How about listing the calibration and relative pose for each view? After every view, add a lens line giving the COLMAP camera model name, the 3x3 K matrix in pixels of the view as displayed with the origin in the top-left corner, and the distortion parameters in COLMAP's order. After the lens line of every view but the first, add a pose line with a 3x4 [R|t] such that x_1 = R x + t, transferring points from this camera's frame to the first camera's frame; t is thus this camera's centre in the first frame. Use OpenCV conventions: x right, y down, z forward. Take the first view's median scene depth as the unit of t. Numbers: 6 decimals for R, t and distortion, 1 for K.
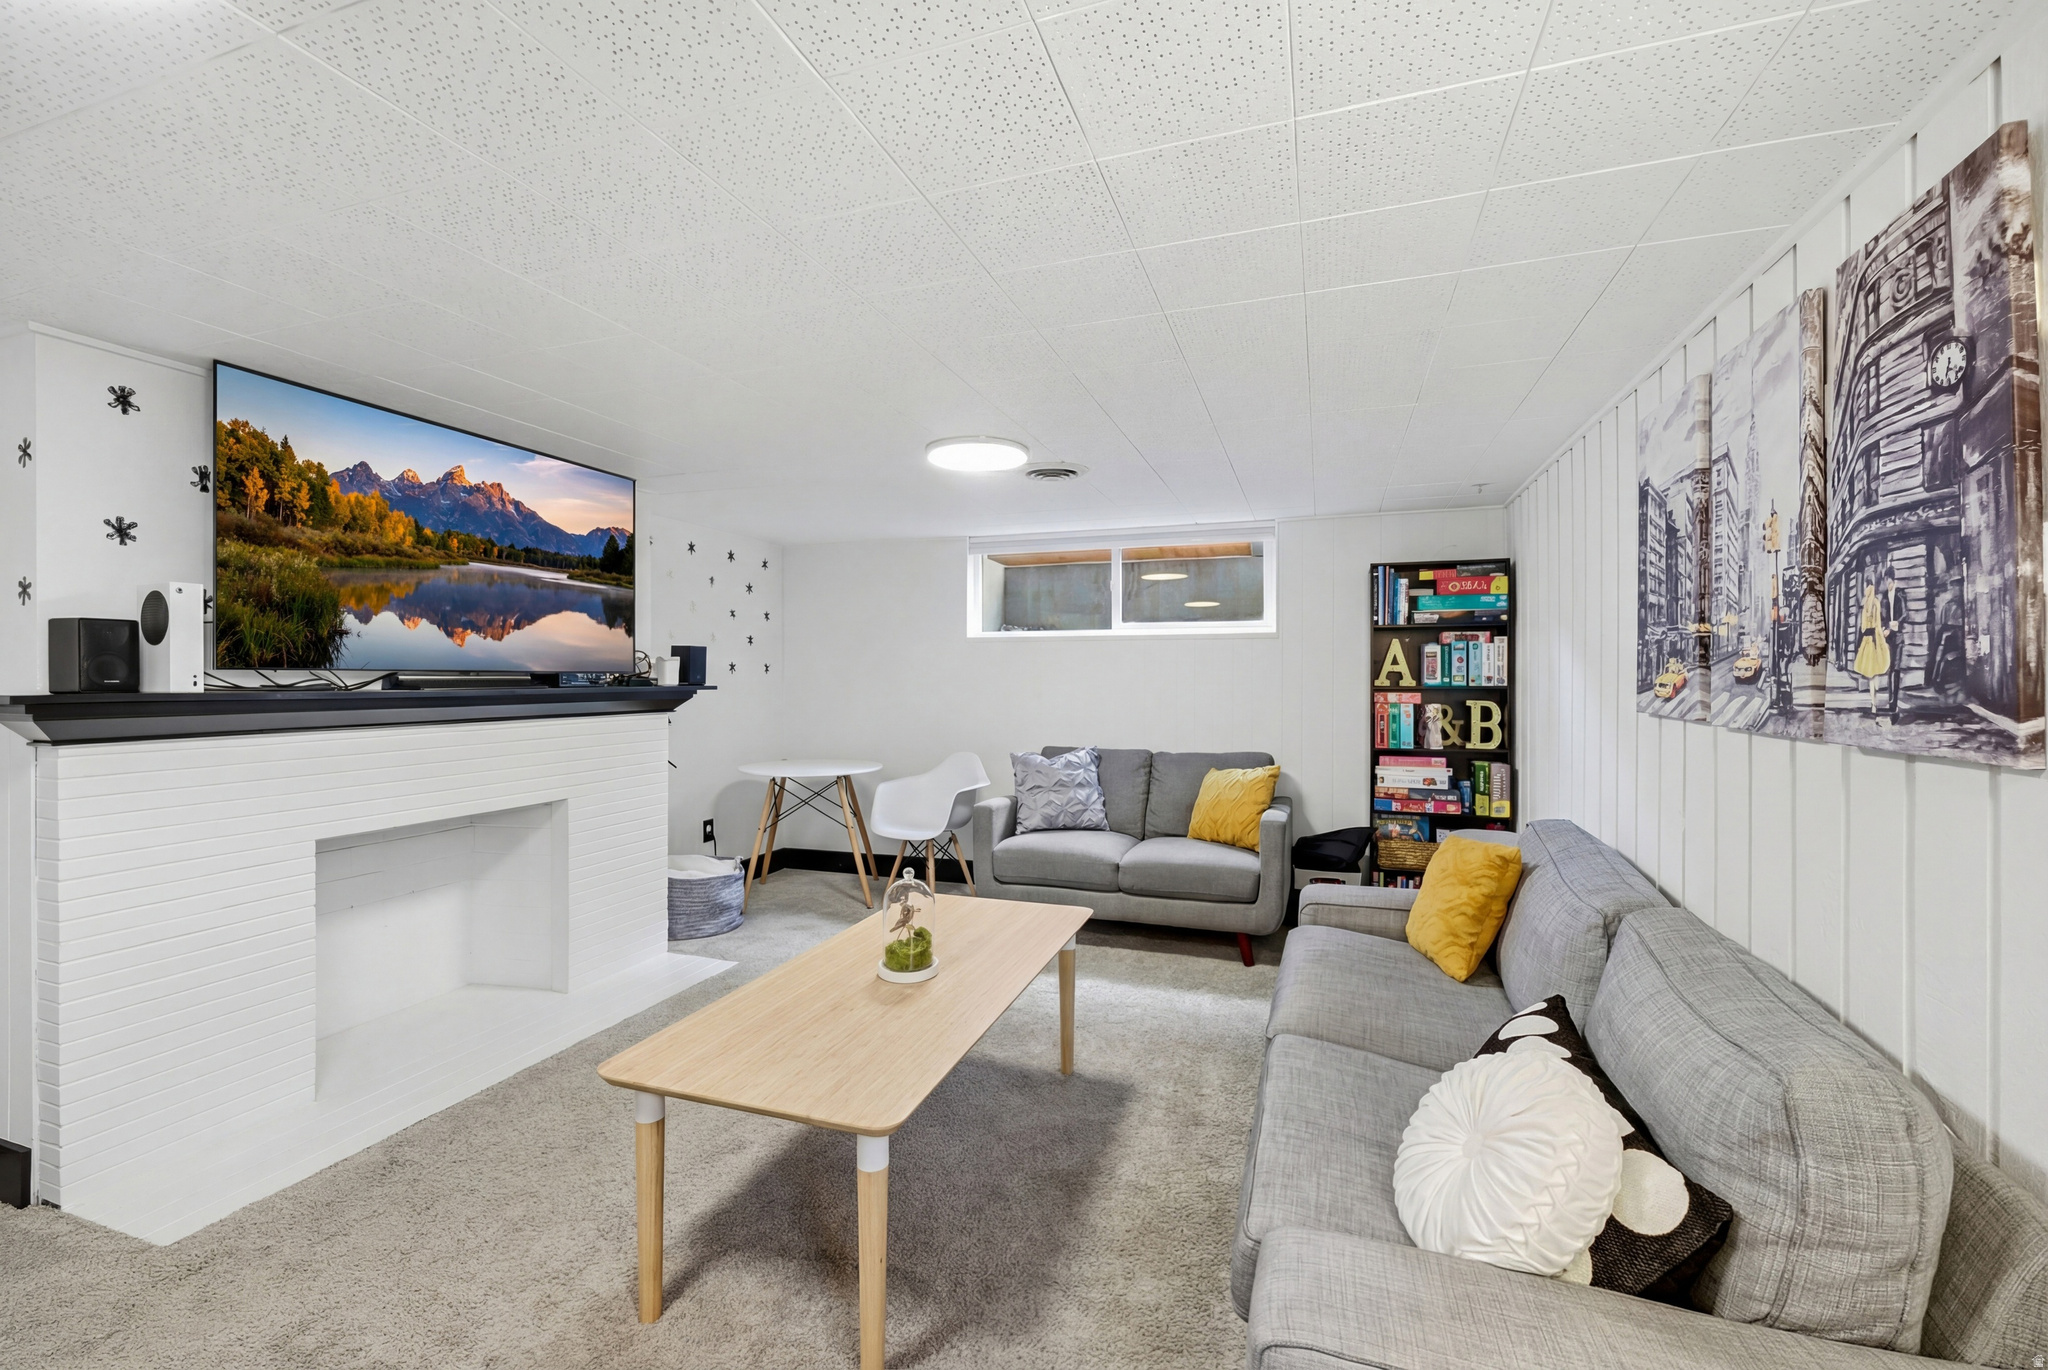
lens RADIAL K [[836.4, 0, 1060.1], [0, 836.4, 683.6], [0, 0, 1]] dist [-0.006661, 0.000376]
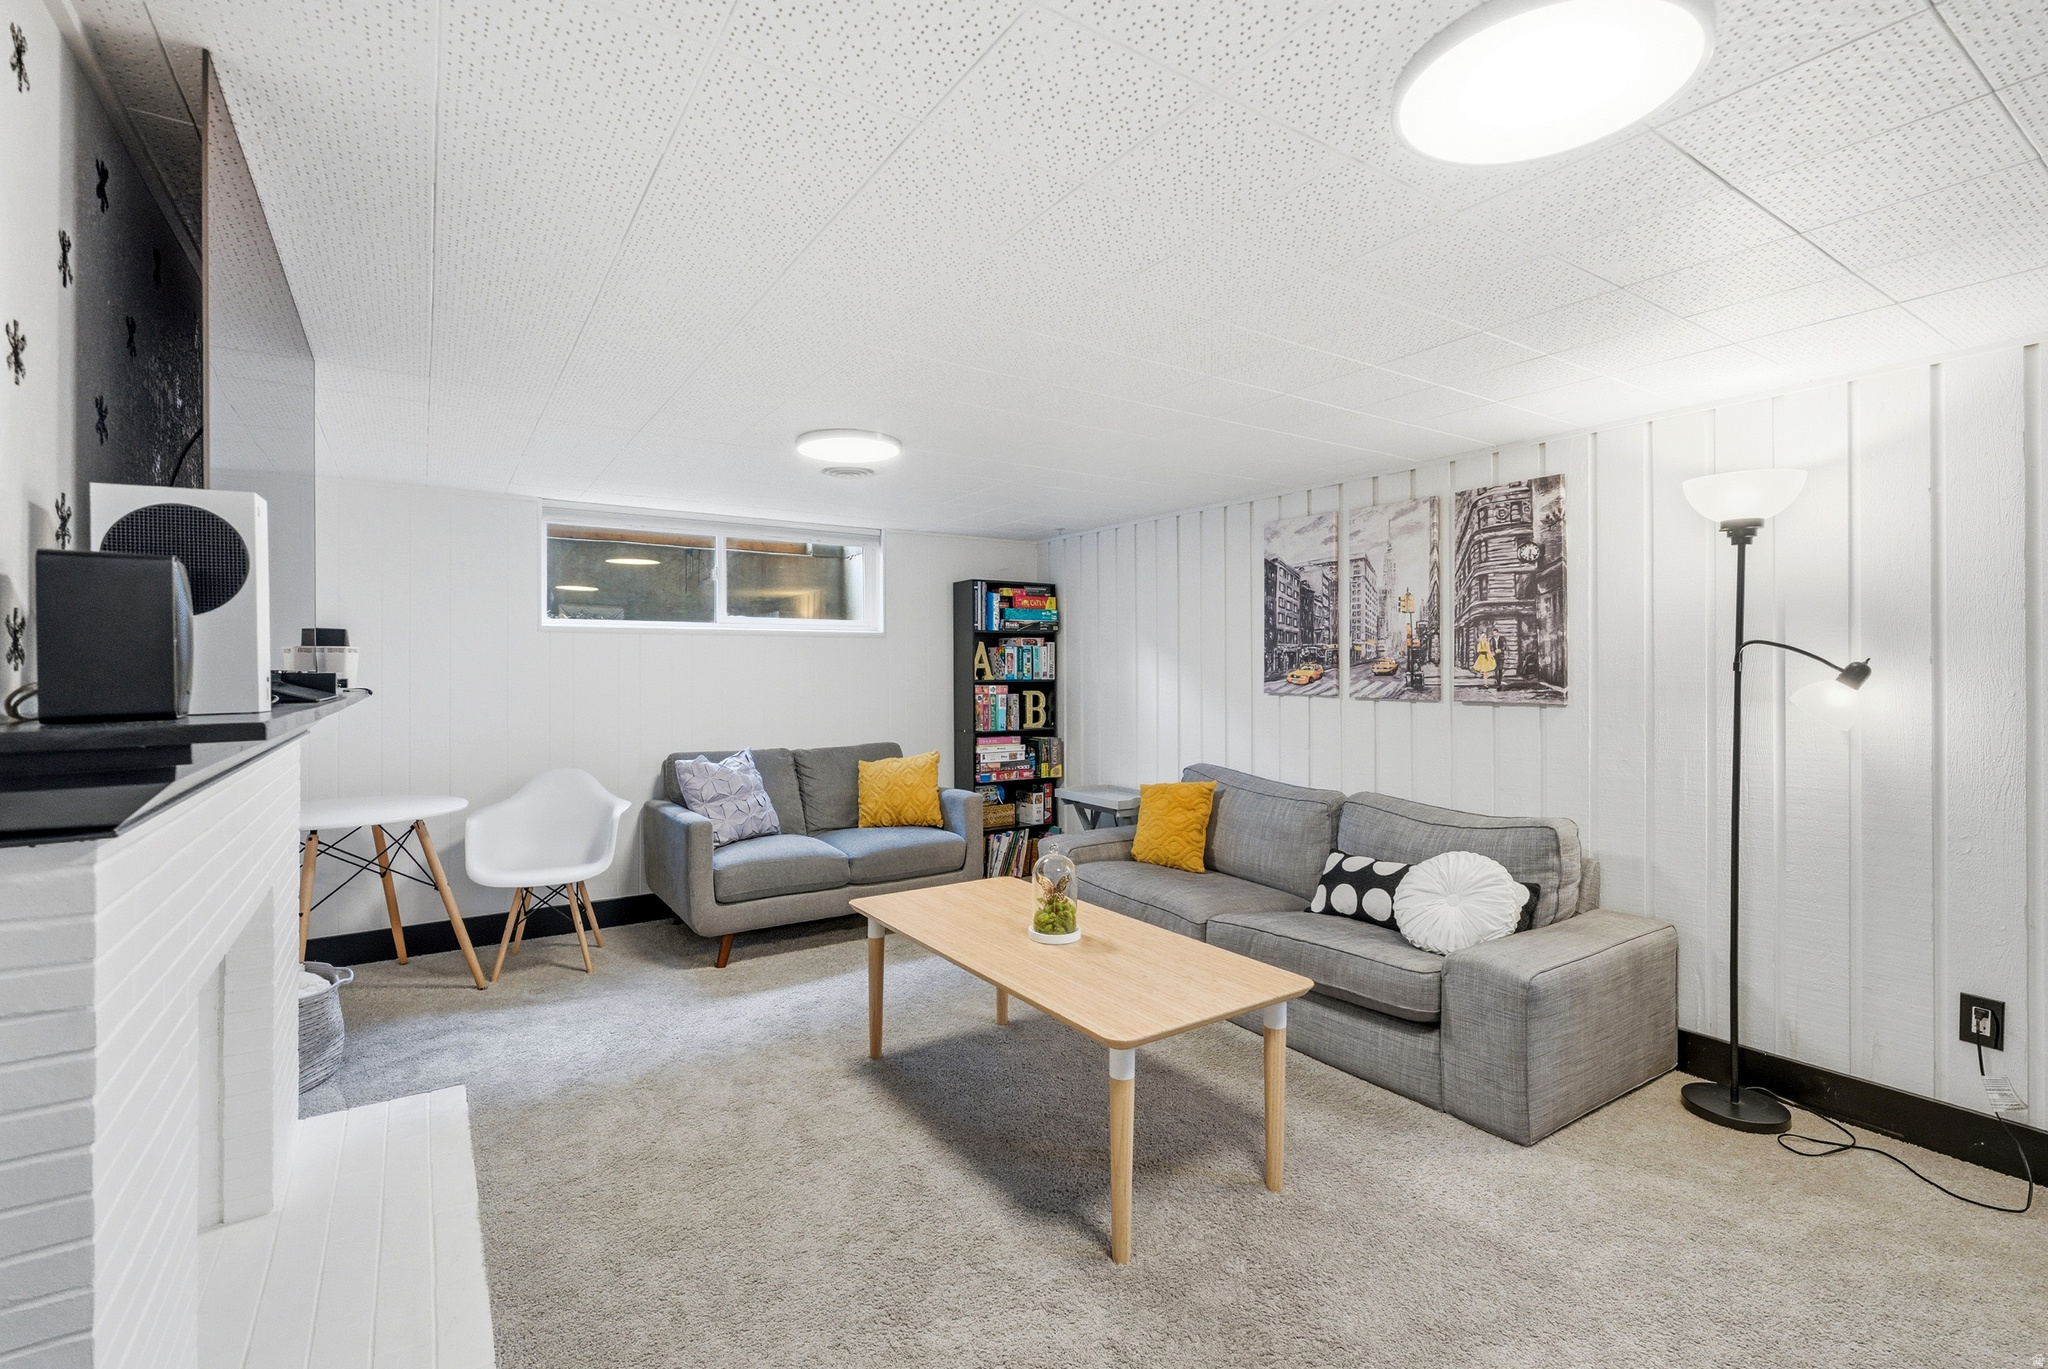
lens RADIAL K [[887.3, 0, 1024.9], [0, 887.3, 670.7], [0, 0, 1]] dist [-0.006048, 0.002076]
pose [[0.617208, -0.002692, 0.786796, -0.614817], [0.010660, 0.999931, -0.004940, -0.004480], [-0.786728, 0.011436, 0.617194, 0.156087]]
